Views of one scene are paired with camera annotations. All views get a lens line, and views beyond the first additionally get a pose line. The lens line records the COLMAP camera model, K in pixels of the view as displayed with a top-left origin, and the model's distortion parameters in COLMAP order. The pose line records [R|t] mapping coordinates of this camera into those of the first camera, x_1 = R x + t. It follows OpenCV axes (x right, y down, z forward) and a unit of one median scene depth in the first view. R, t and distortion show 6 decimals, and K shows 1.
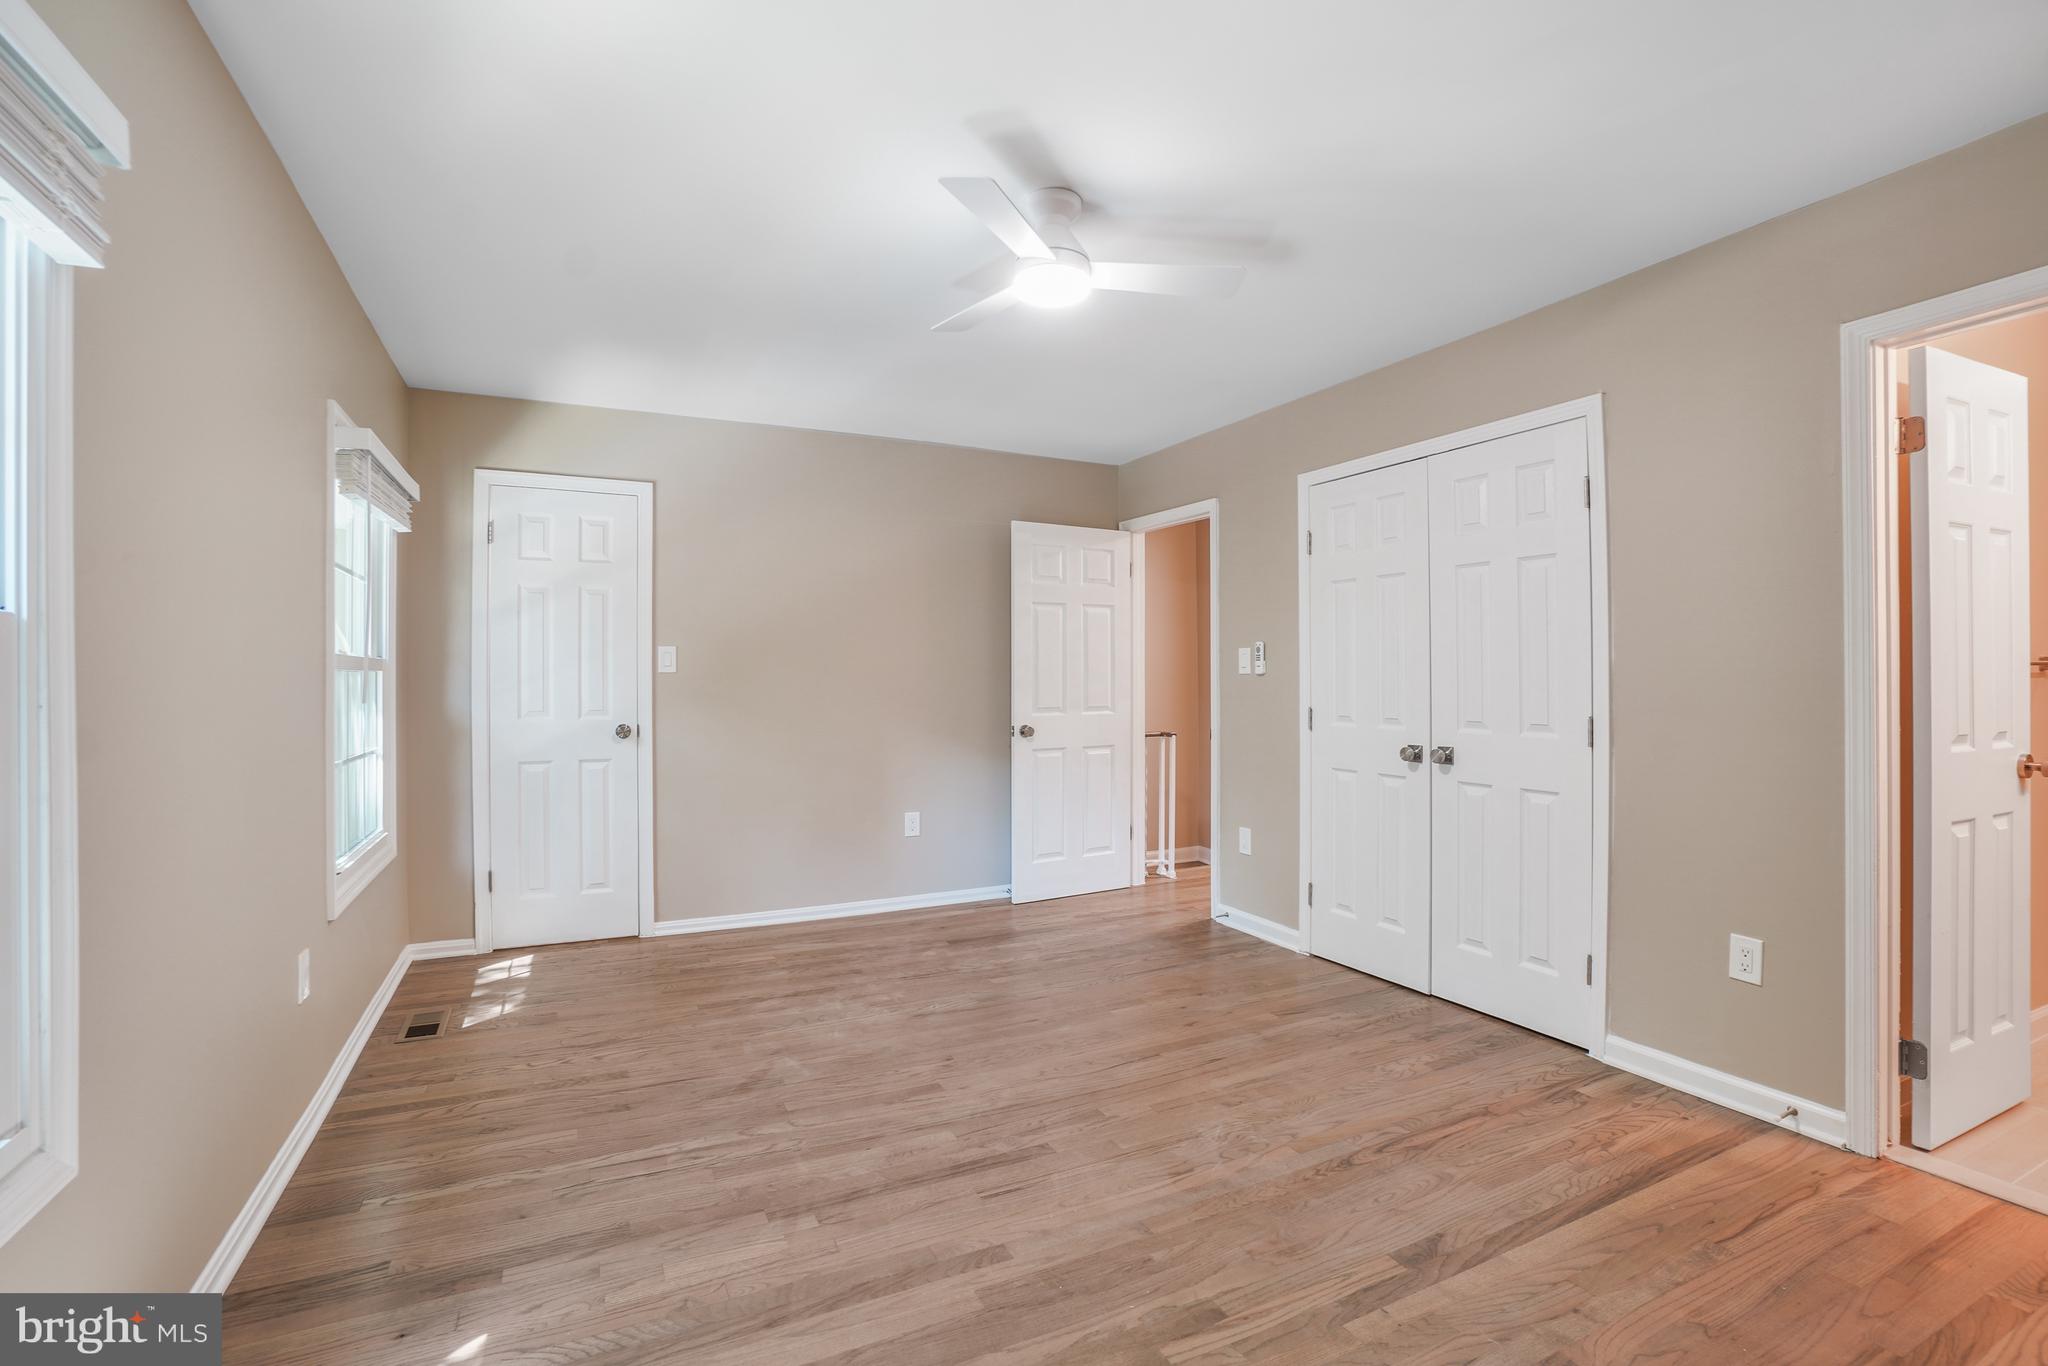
lens RADIAL K [[913.1, 0, 1007.8], [0, 913.1, 668.4], [0, 0, 1]] dist [-0.057572, 0.017786]
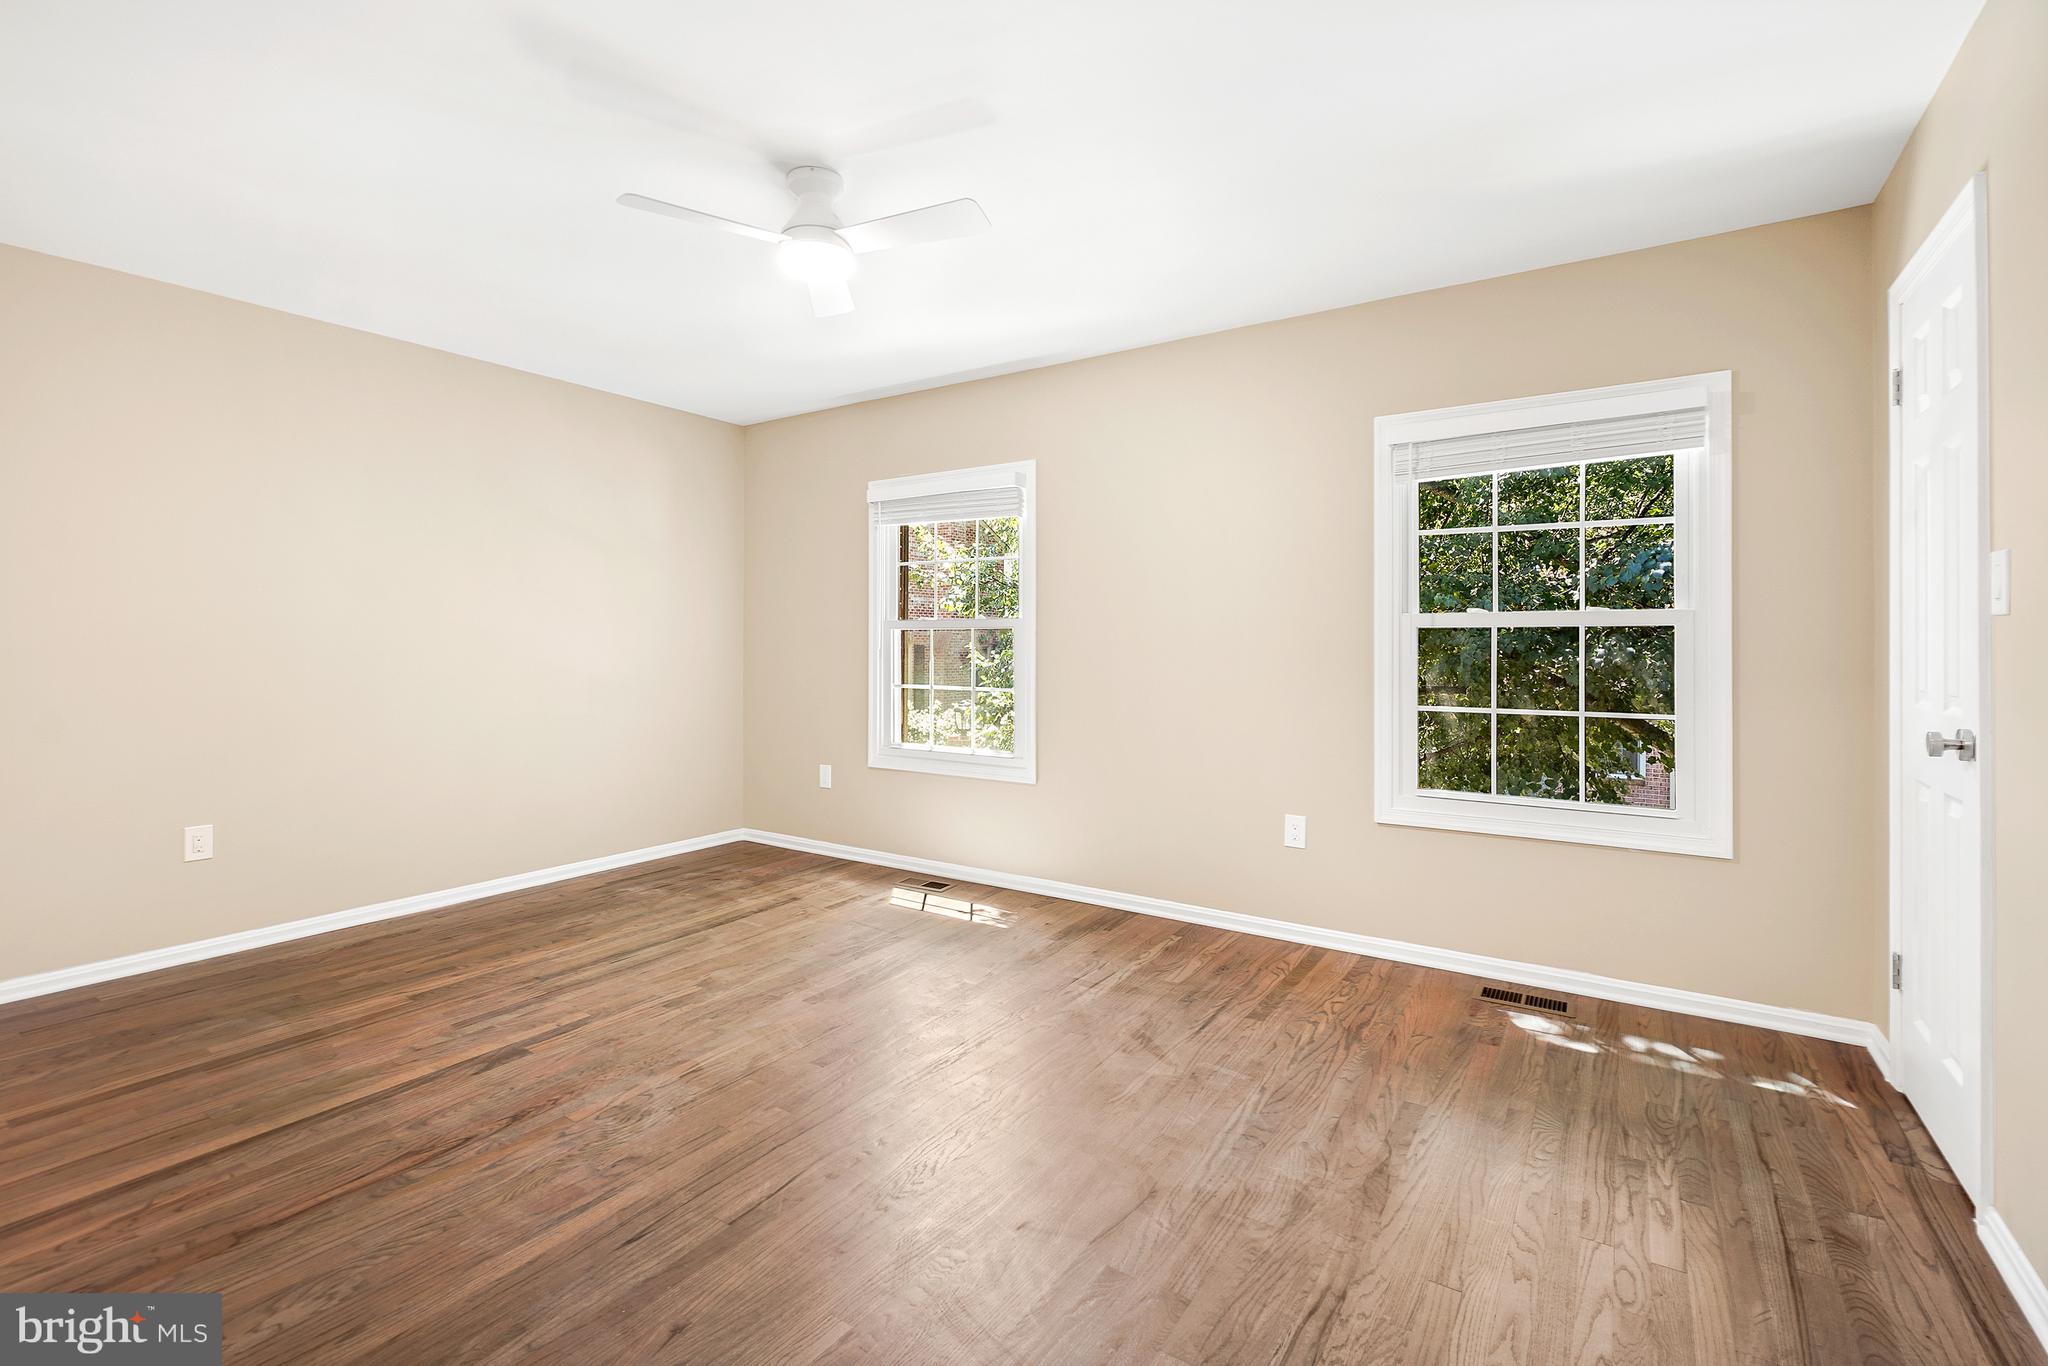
lens RADIAL K [[906.6, 0, 1022.6], [0, 906.6, 650.4], [0, 0, 1]] dist [-0.000372, -0.000334]
pose [[-0.856663, 0.006890, -0.515830, 0.270736], [0.006462, 0.999976, 0.002624, 0.020552], [0.515836, -0.001085, -0.856687, 1.410682]]
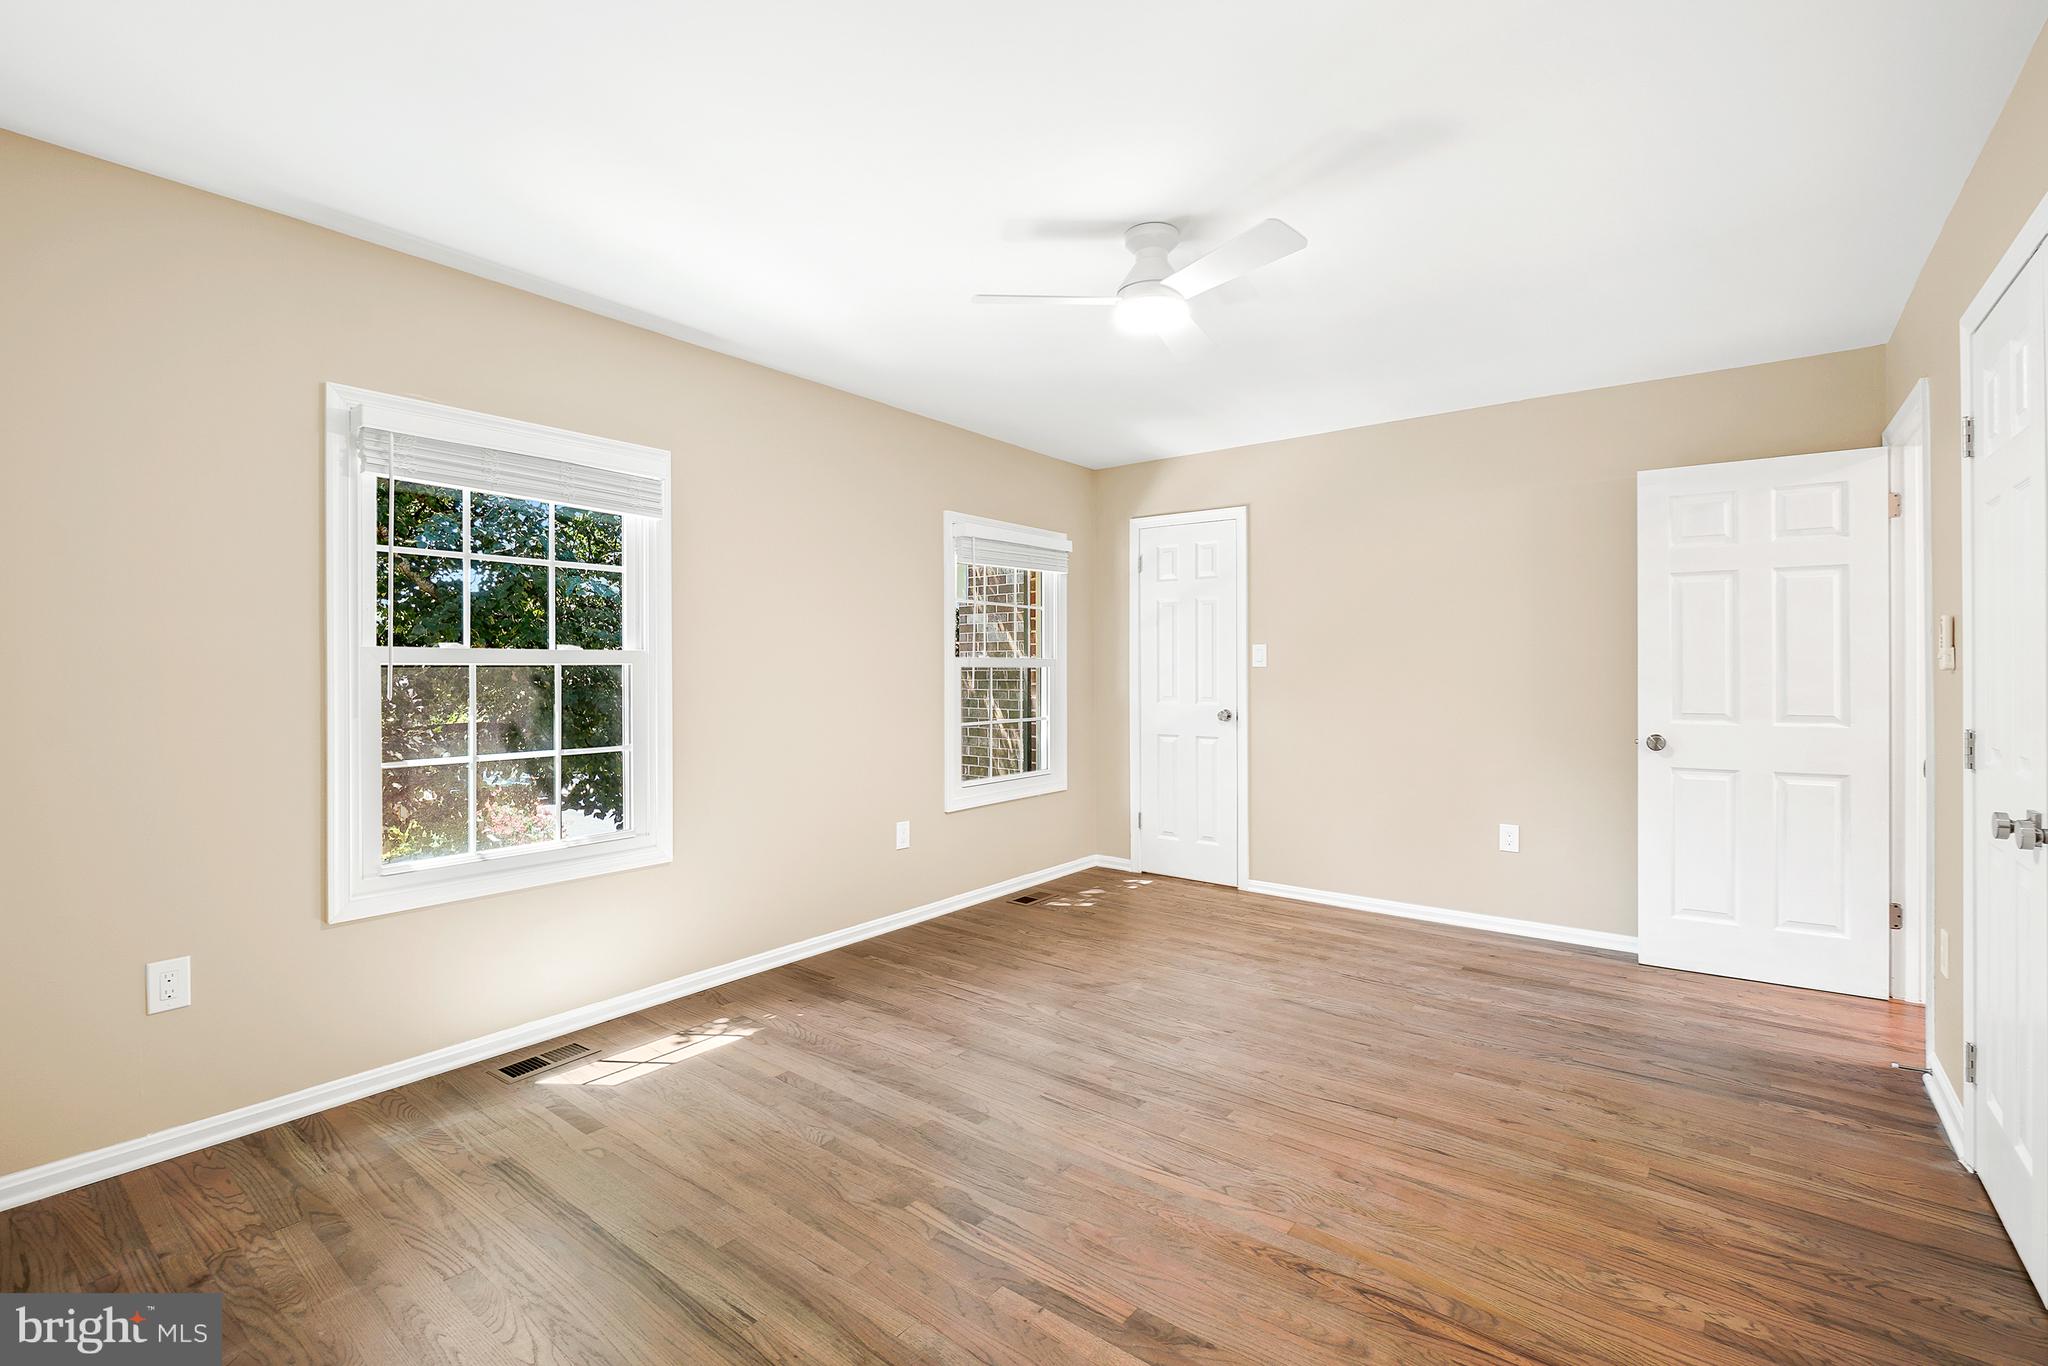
lens RADIAL K [[899.6, 0, 1017.1], [0, 899.6, 665.7], [0, 0, 1]] dist [-0.001361, -0.000461]
pose [[0.445650, -0.001204, -0.895207, 0.655750], [0.008880, 0.999956, 0.003075, -0.004417], [0.895163, -0.009320, 0.445641, 0.260281]]
